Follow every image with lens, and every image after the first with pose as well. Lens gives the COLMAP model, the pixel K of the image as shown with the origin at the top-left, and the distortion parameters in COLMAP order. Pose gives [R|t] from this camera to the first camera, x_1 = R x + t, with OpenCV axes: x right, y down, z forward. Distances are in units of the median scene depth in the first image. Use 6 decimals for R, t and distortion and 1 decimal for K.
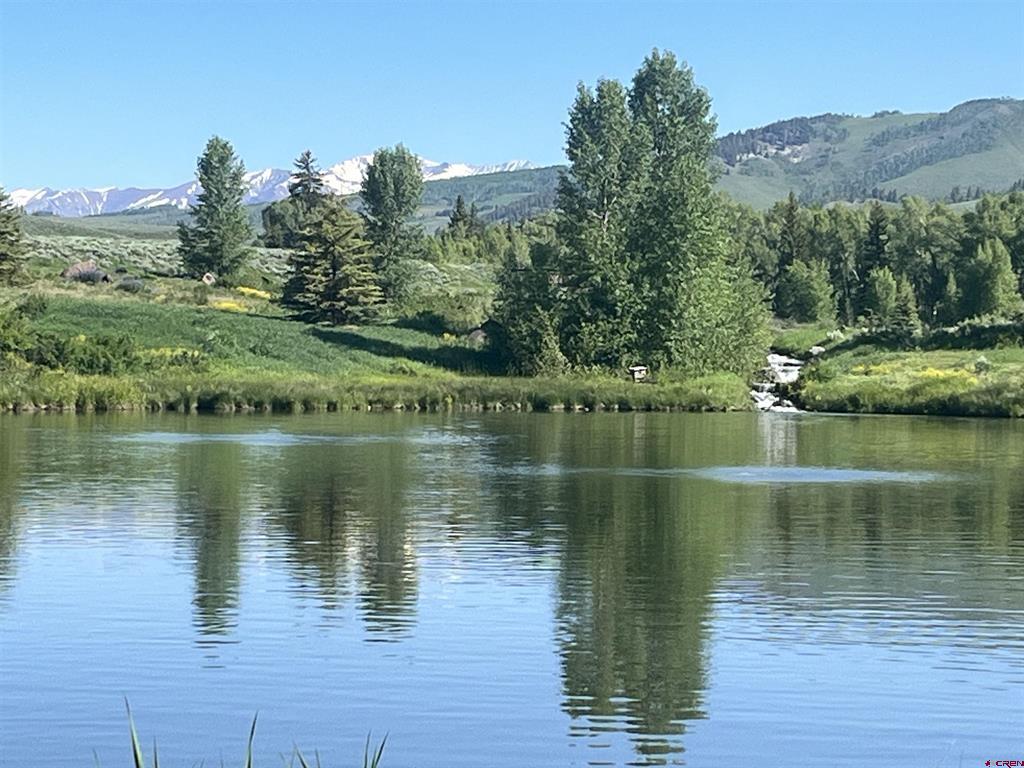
lens RADIAL K [[3162.1, 0, 511.4], [0, 3162.1, 385.8], [0, 0, 1]] dist [0.284787, 0.000000]
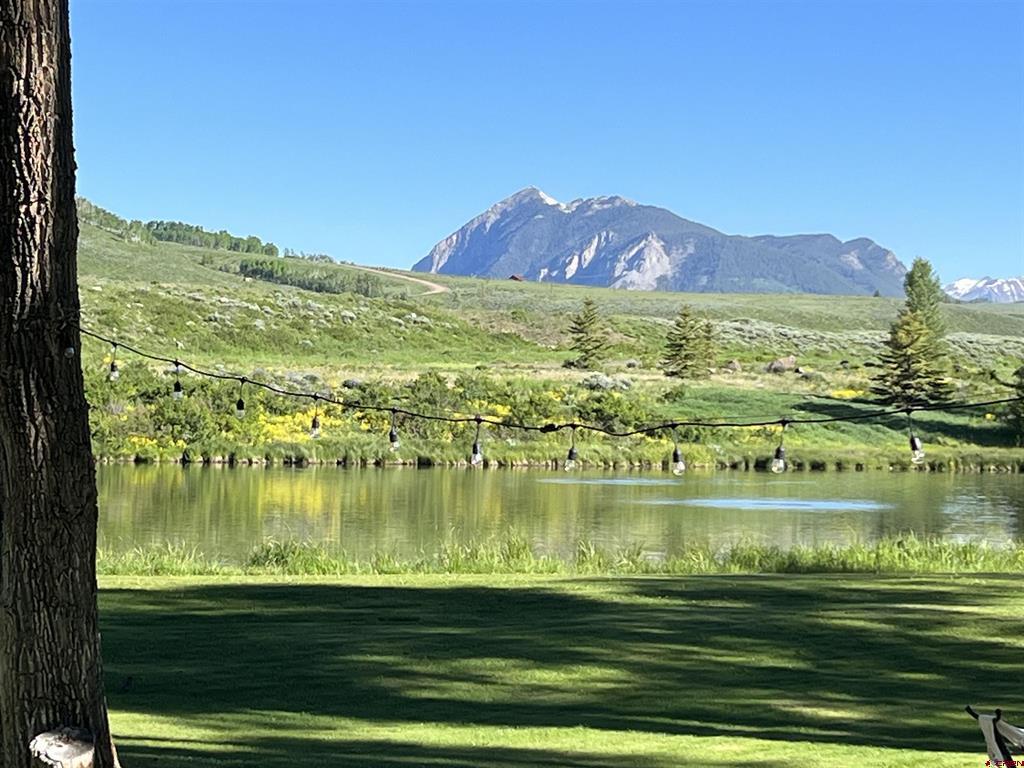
lens RADIAL K [[2786.1, 0, 502.5], [0, 2786.1, 385.2], [0, 0, 1]] dist [0.161920, 0.000000]
pose [[0.950113, 0.001042, -0.311905, 0.171373], [-0.008391, 0.999718, -0.022221, -0.000765], [0.311794, 0.023730, 0.949853, -0.207957]]
